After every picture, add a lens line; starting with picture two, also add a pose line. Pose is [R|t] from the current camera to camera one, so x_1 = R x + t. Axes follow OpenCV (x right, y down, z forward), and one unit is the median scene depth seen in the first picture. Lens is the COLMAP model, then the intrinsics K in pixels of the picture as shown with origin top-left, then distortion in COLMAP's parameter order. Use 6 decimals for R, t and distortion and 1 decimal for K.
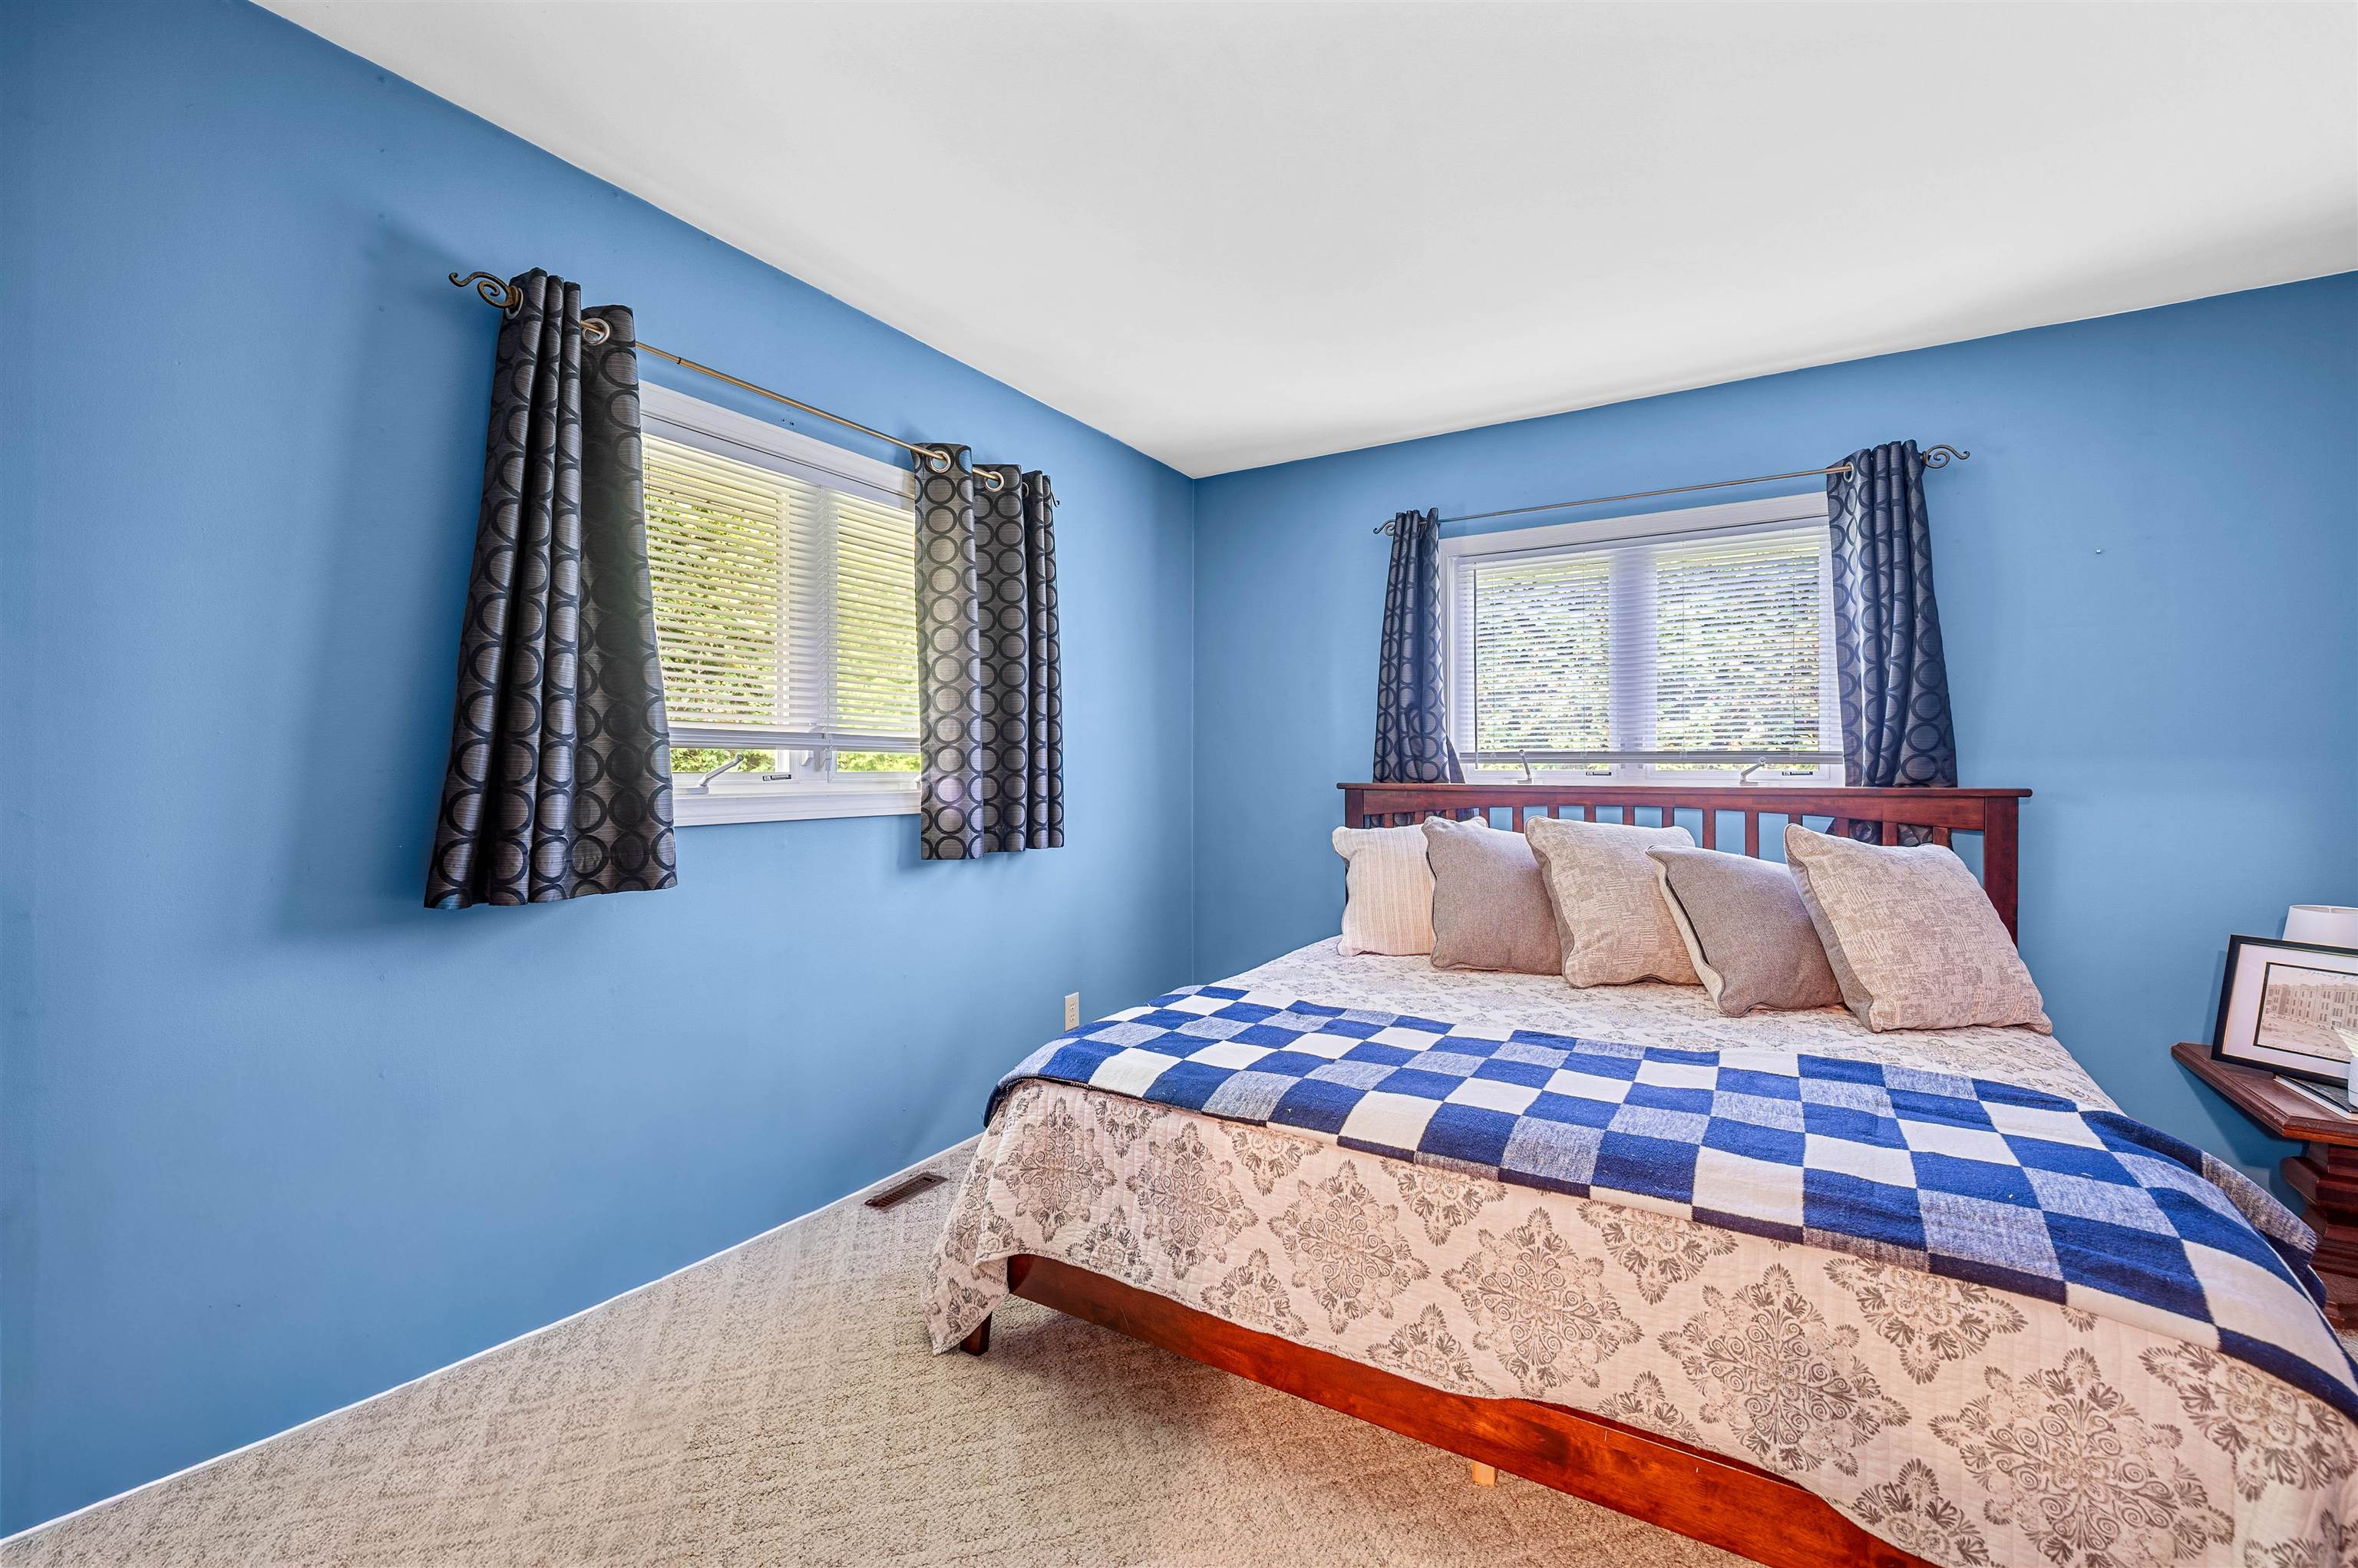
lens RADIAL K [[940.9, 0, 1168.7], [0, 940.9, 798.4], [0, 0, 1]] dist [-0.000818, -0.000097]
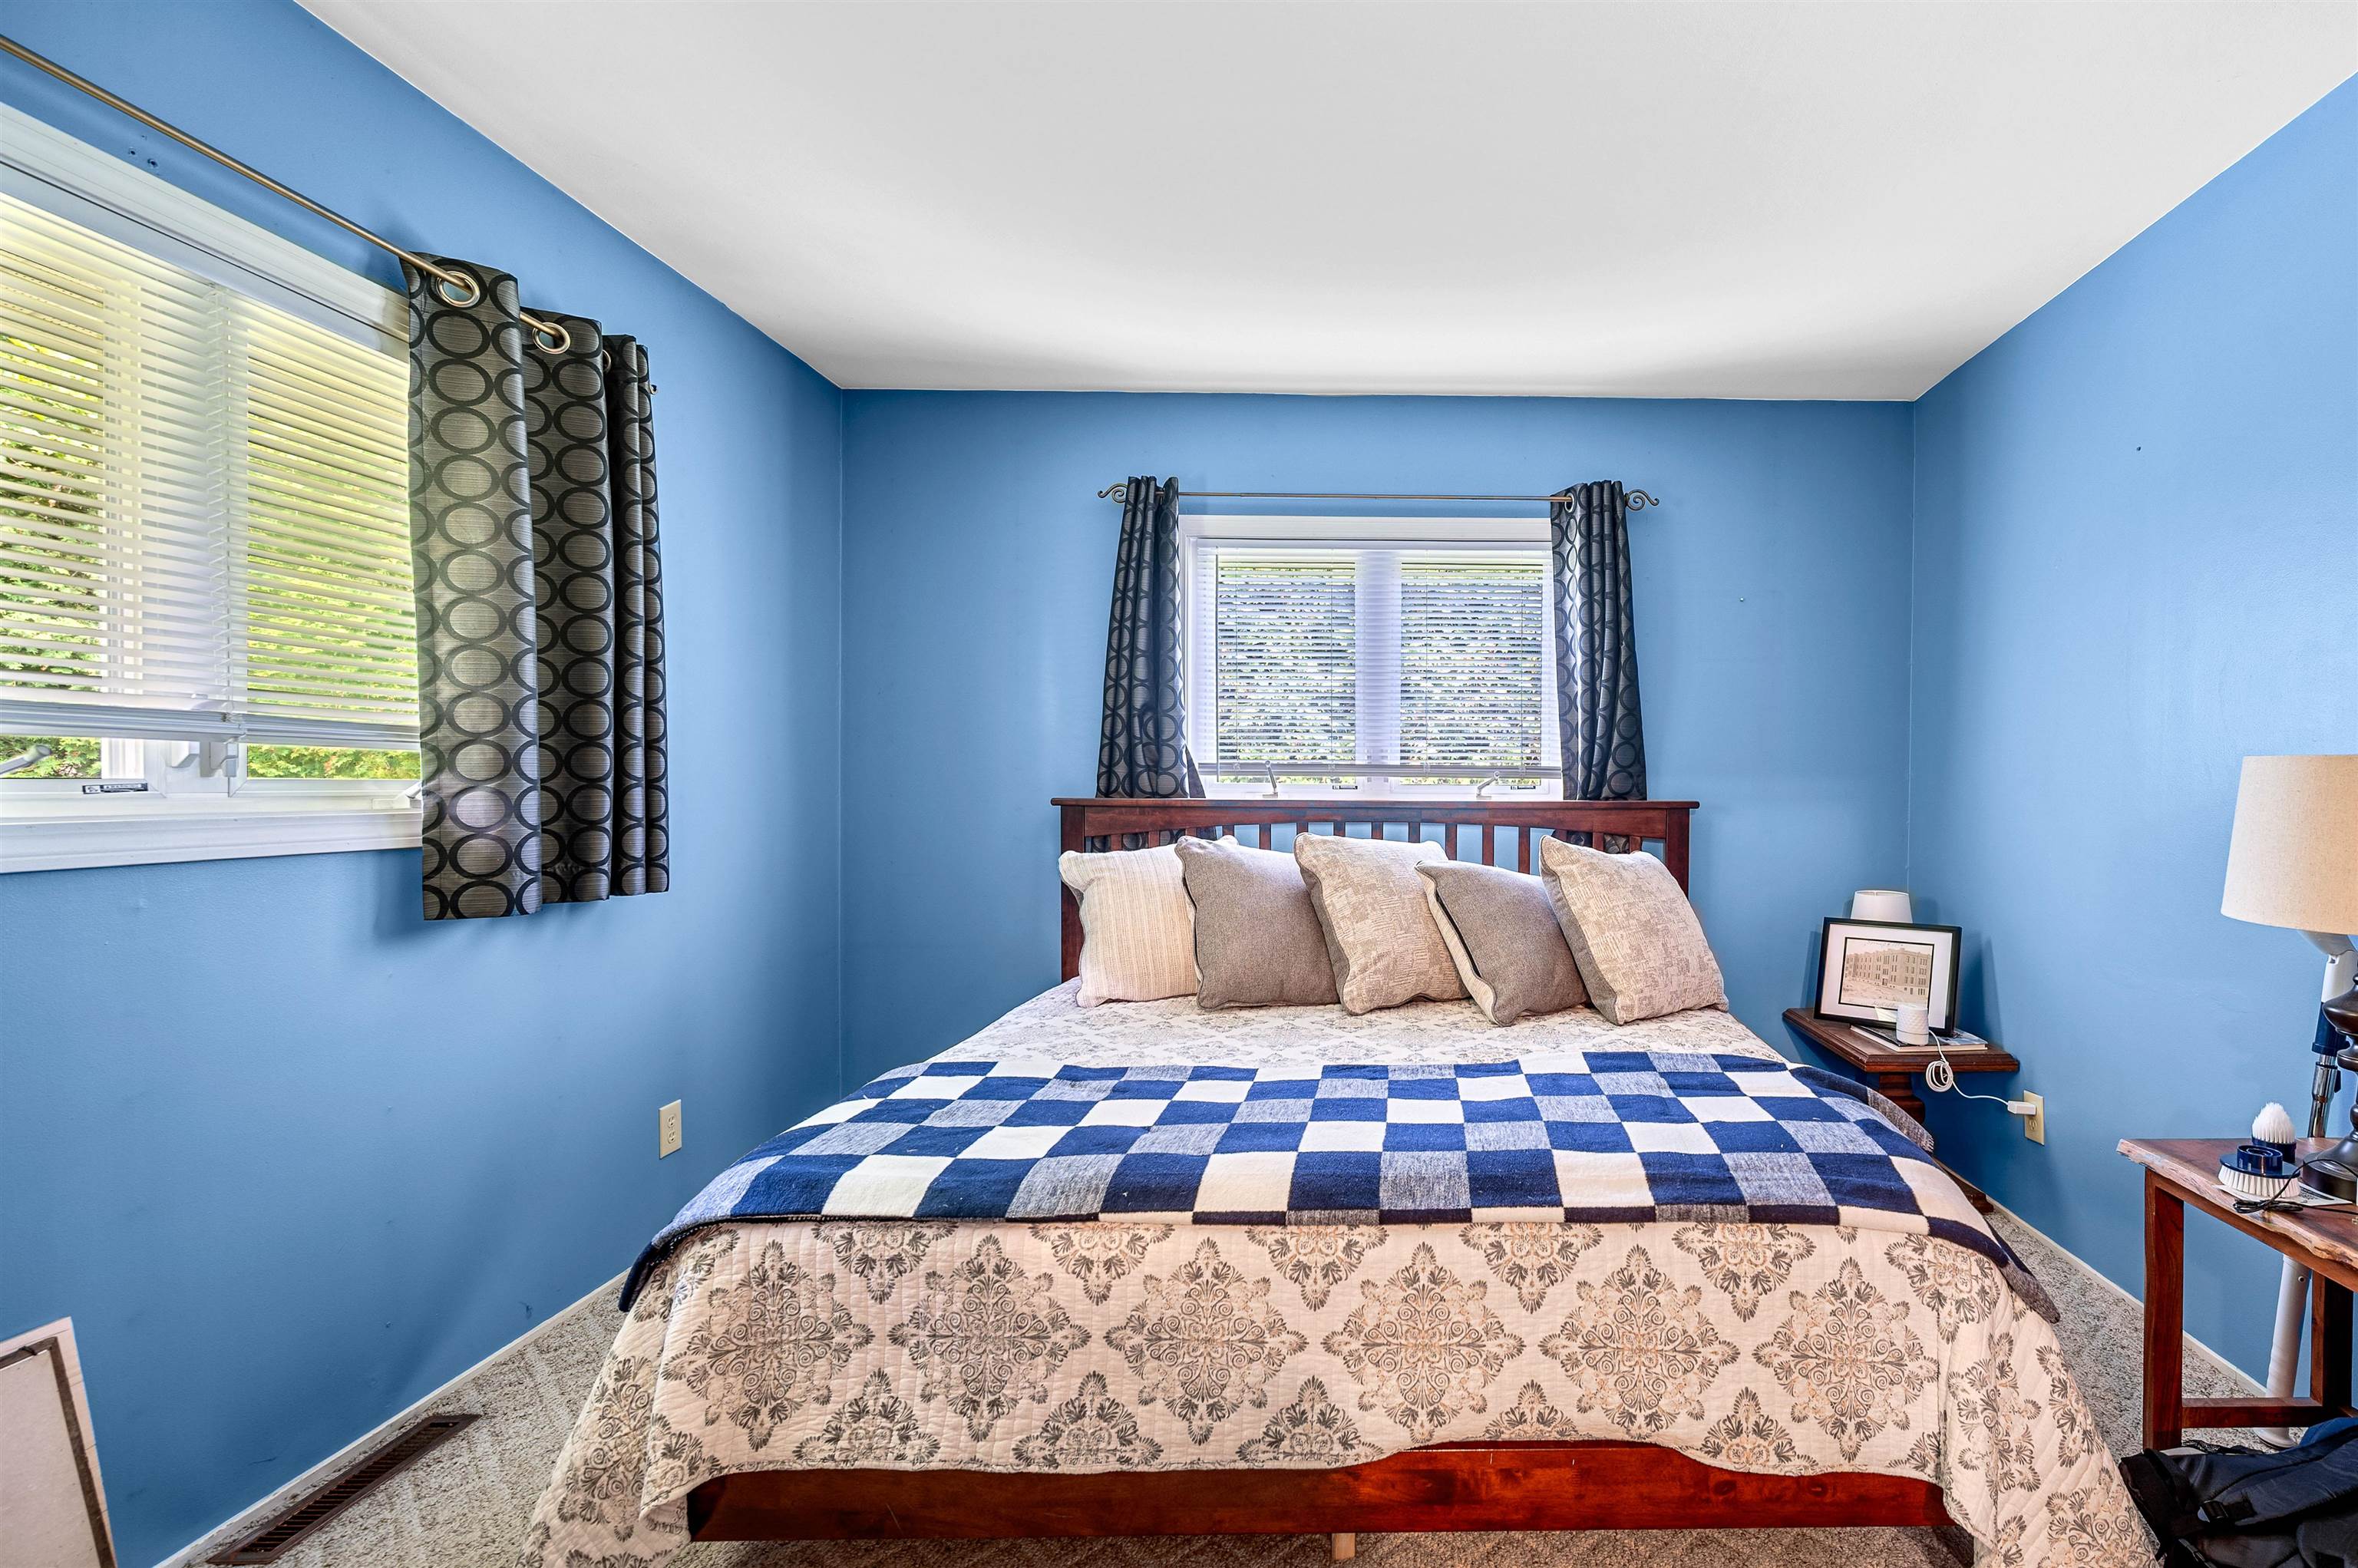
lens RADIAL K [[1172.9, 0, 1179.2], [0, 1172.9, 838.1], [0, 0, 1]] dist [-0.000418, 0.000040]
pose [[0.852236, -0.016897, 0.522884, -0.324646], [0.011188, 0.999838, 0.014075, 0.006557], [-0.523037, -0.006146, 0.852288, 0.095667]]
